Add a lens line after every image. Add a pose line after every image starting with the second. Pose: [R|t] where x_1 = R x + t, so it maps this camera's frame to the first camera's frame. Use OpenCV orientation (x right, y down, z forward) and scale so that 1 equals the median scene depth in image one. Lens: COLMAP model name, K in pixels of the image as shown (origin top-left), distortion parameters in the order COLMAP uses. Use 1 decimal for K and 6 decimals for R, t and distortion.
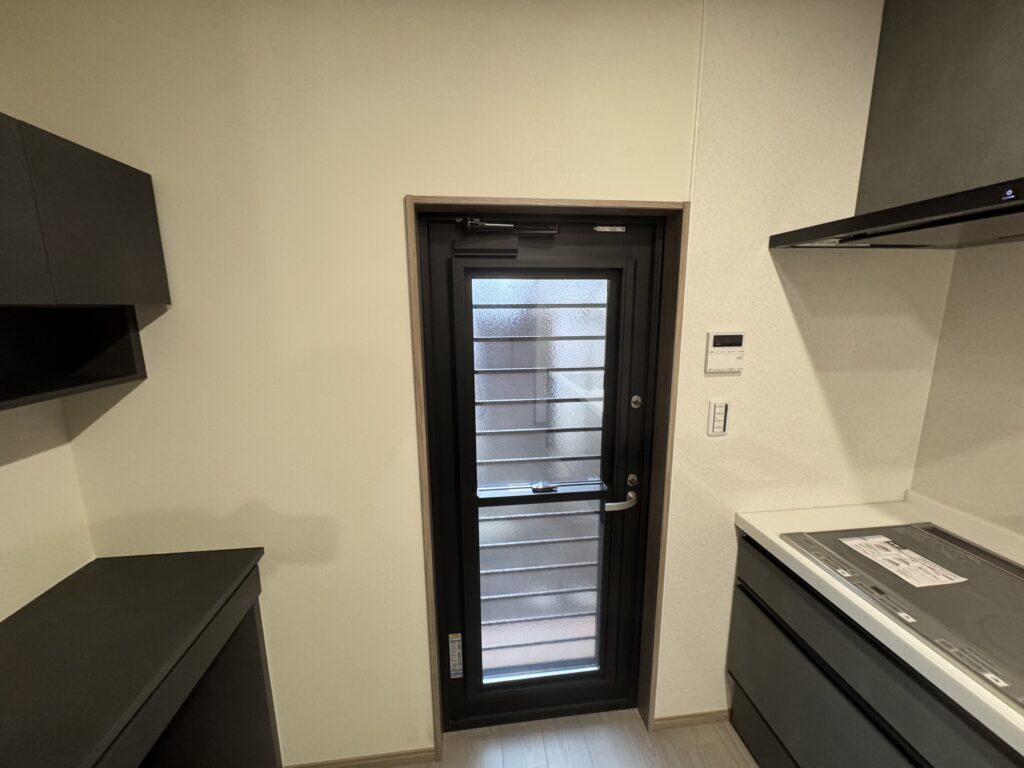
lens RADIAL K [[405.7, 0, 513.6], [0, 405.7, 385.9], [0, 0, 1]] dist [-0.000123, -0.000558]
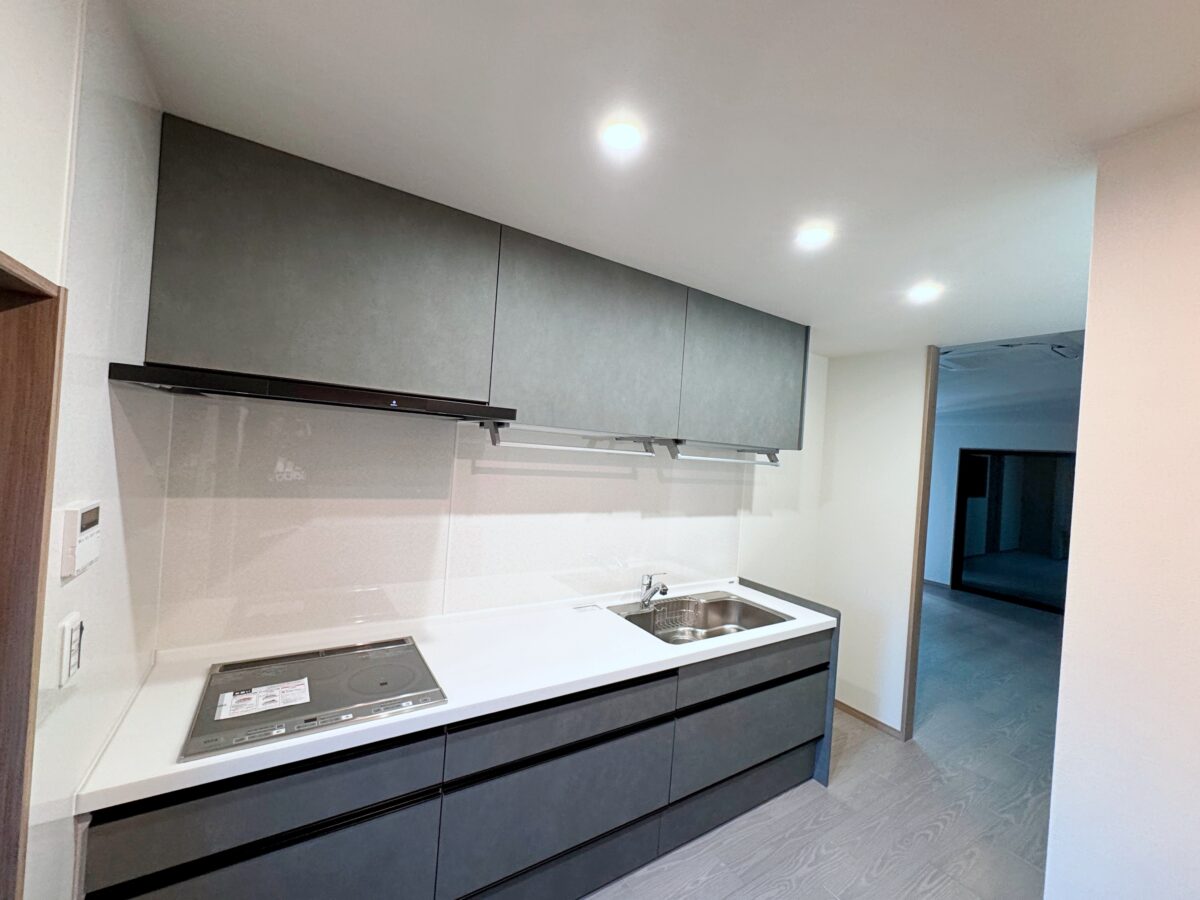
lens RADIAL K [[475.5, 0, 601.0], [0, 475.5, 451.1], [0, 0, 1]] dist [-0.000123, -0.000558]
pose [[-0.440162, -0.025932, 0.897544, -0.524973], [0.098695, 0.992129, 0.077066, -0.217588], [-0.892478, 0.122505, -0.434138, 0.683413]]
